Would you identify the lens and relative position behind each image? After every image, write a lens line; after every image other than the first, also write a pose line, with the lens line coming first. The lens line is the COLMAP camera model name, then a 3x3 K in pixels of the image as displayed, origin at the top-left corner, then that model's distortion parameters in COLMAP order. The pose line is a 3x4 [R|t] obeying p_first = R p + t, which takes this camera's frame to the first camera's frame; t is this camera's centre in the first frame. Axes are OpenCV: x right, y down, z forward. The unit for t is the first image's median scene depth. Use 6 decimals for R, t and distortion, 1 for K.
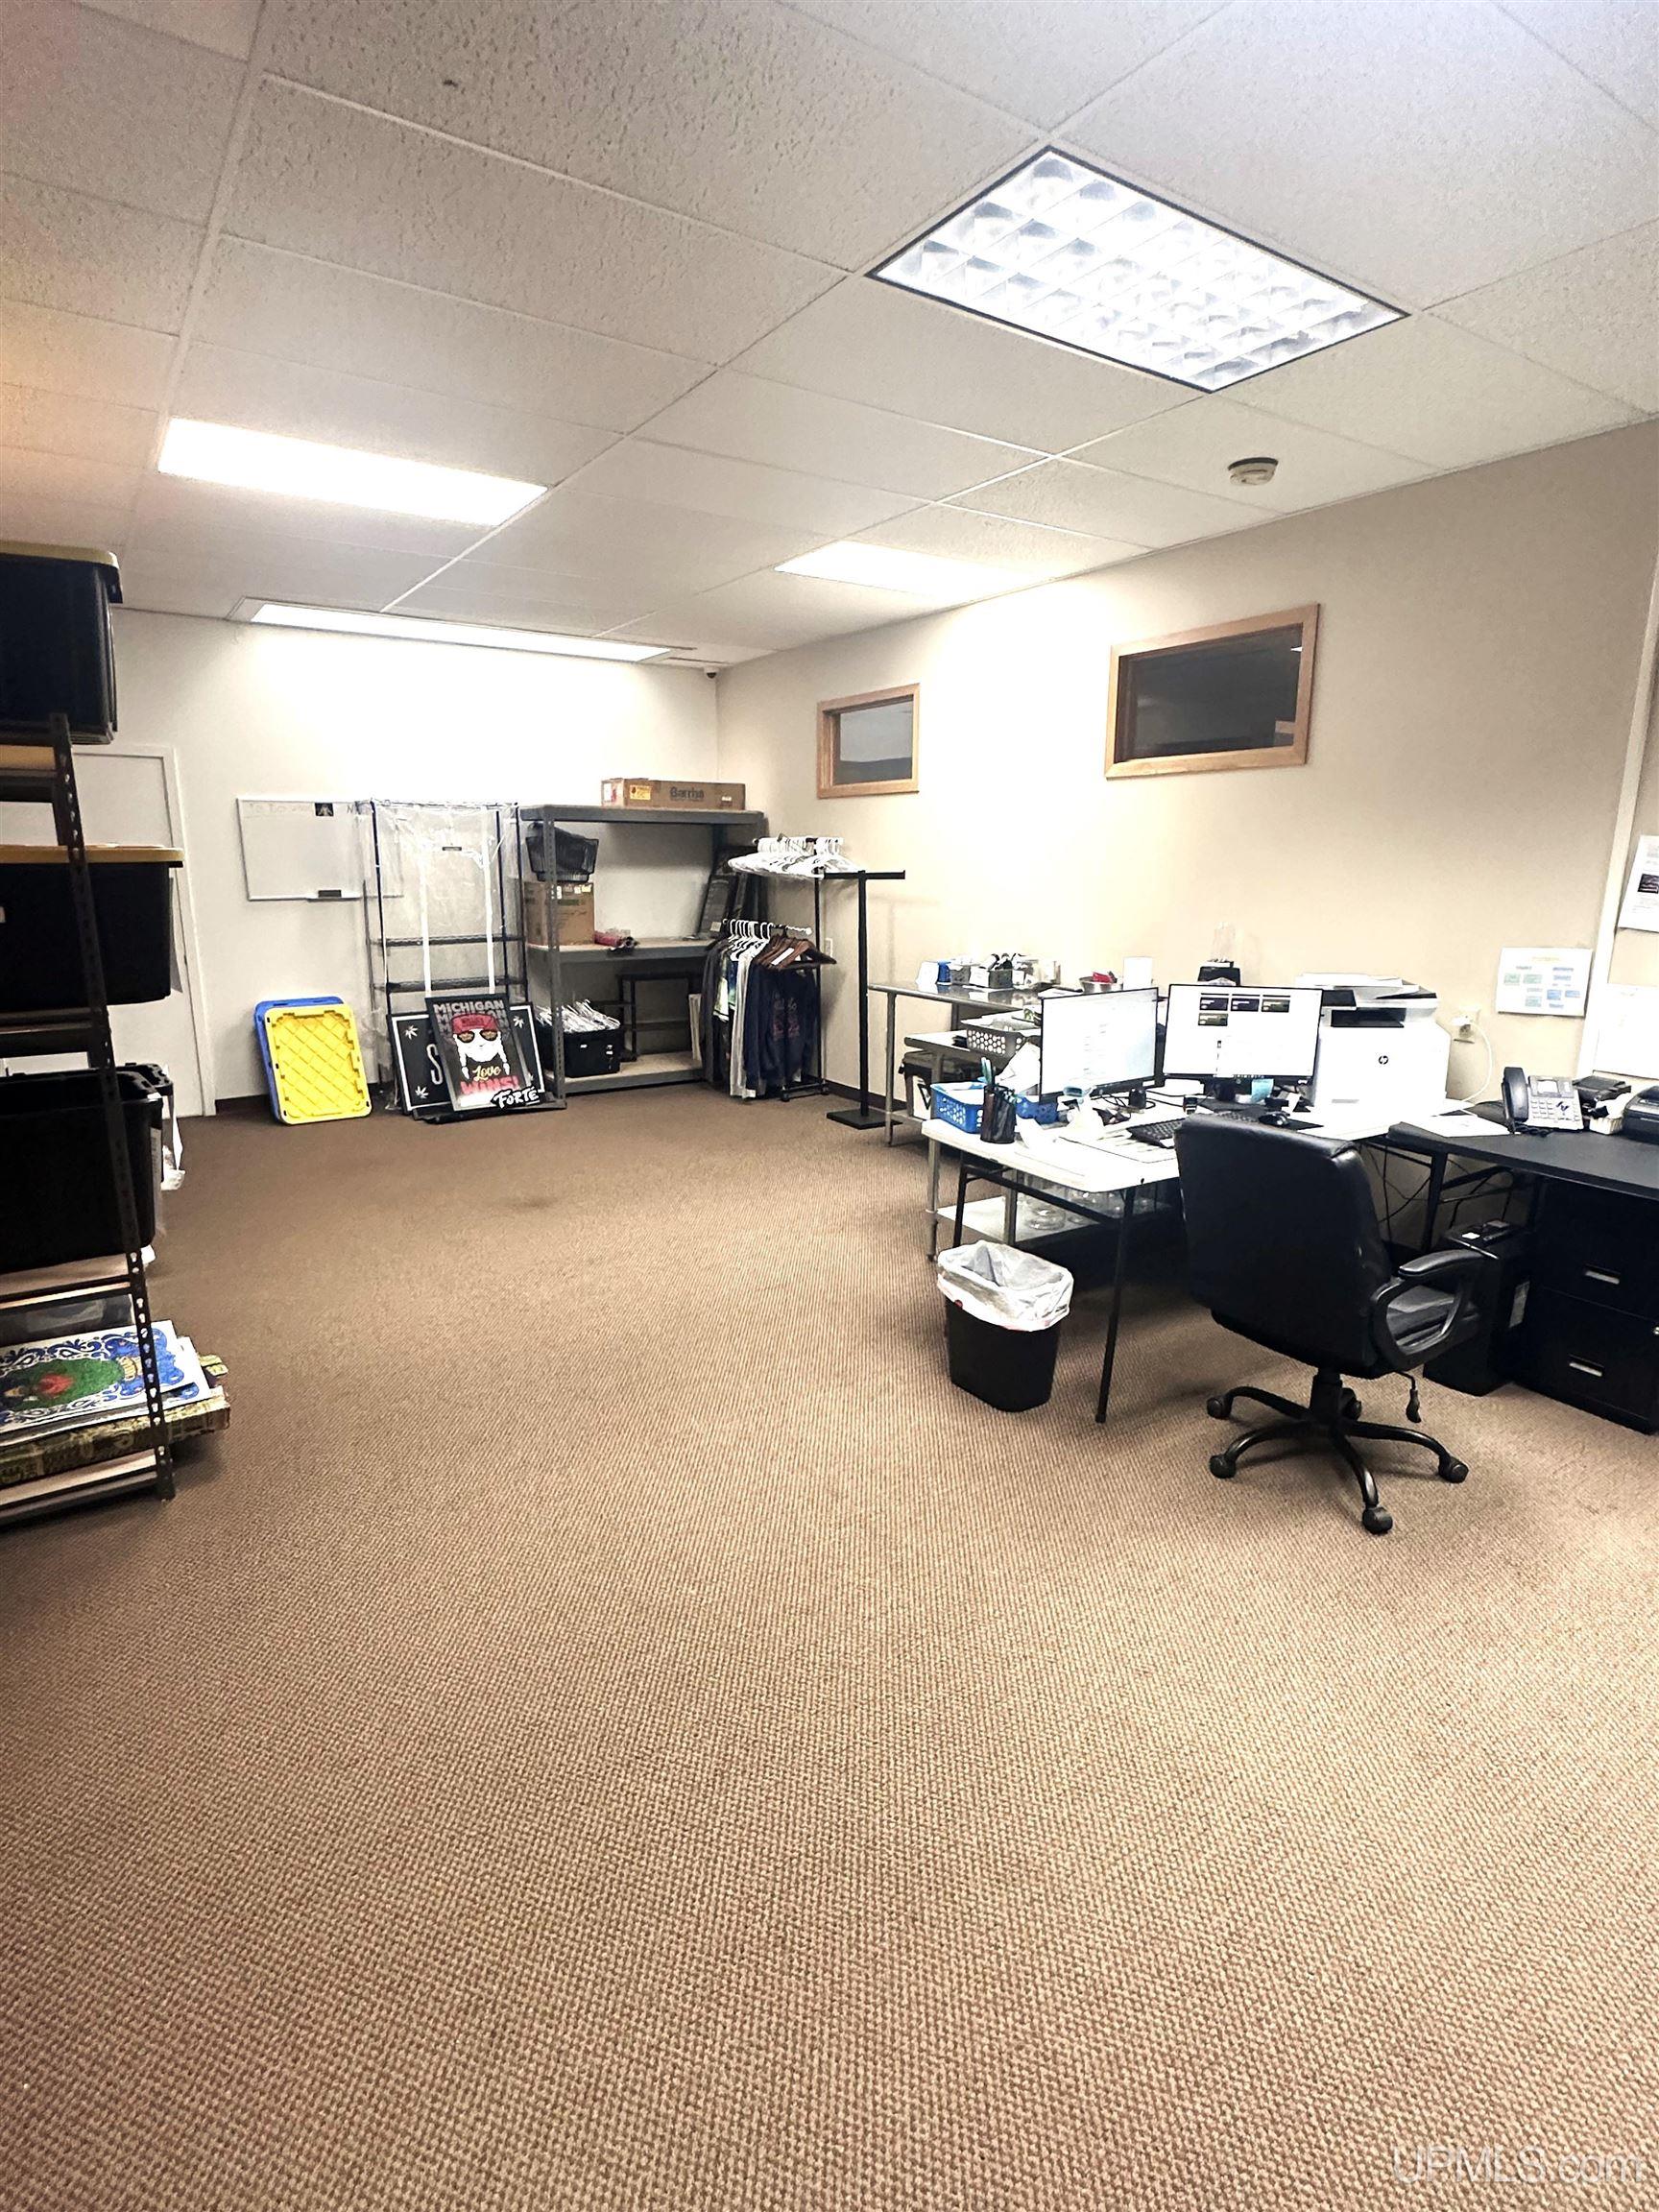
lens RADIAL K [[1139.9, 0, 823.2], [0, 1139.9, 1112.6], [0, 0, 1]] dist [-0.004459, 0.004327]
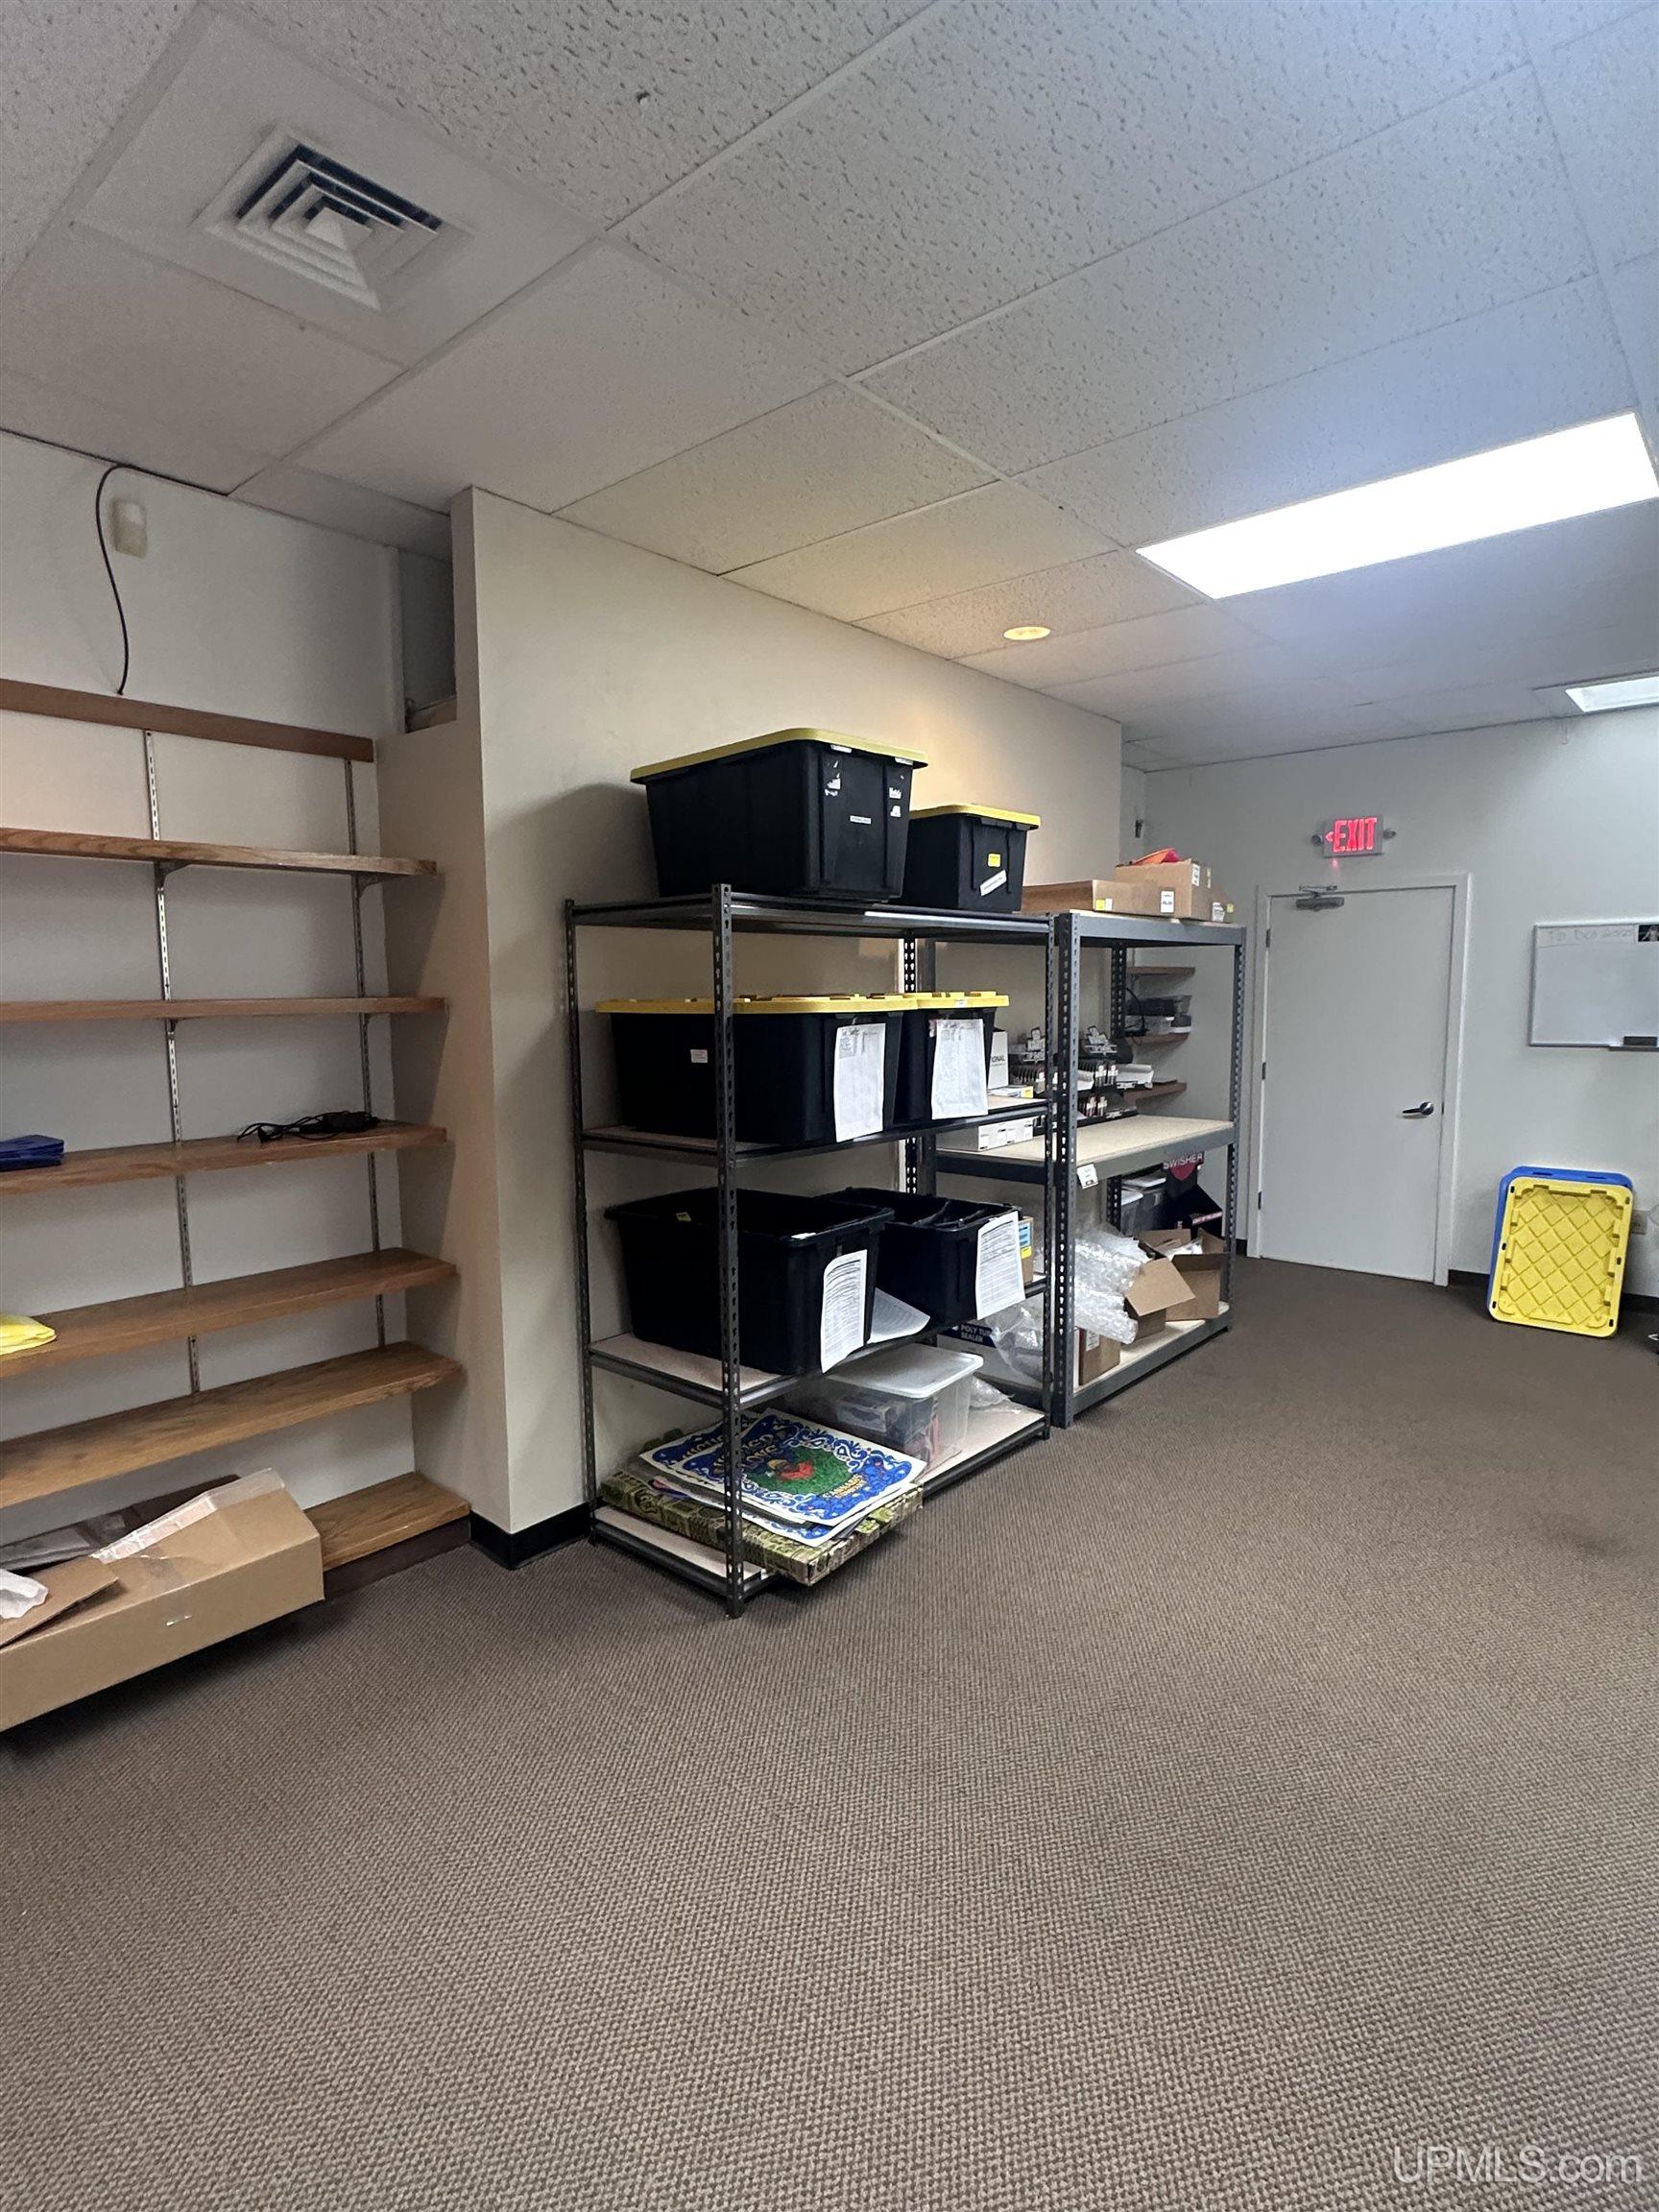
lens RADIAL K [[1139.9, 0, 829.4], [0, 1139.9, 1116.2], [0, 0, 1]] dist [-0.004459, 0.004327]
pose [[0.261834, 0.105766, -0.959300, 0.234572], [-0.205016, 0.977387, 0.051803, -0.106034], [0.943086, 0.183108, 0.277597, 0.423586]]
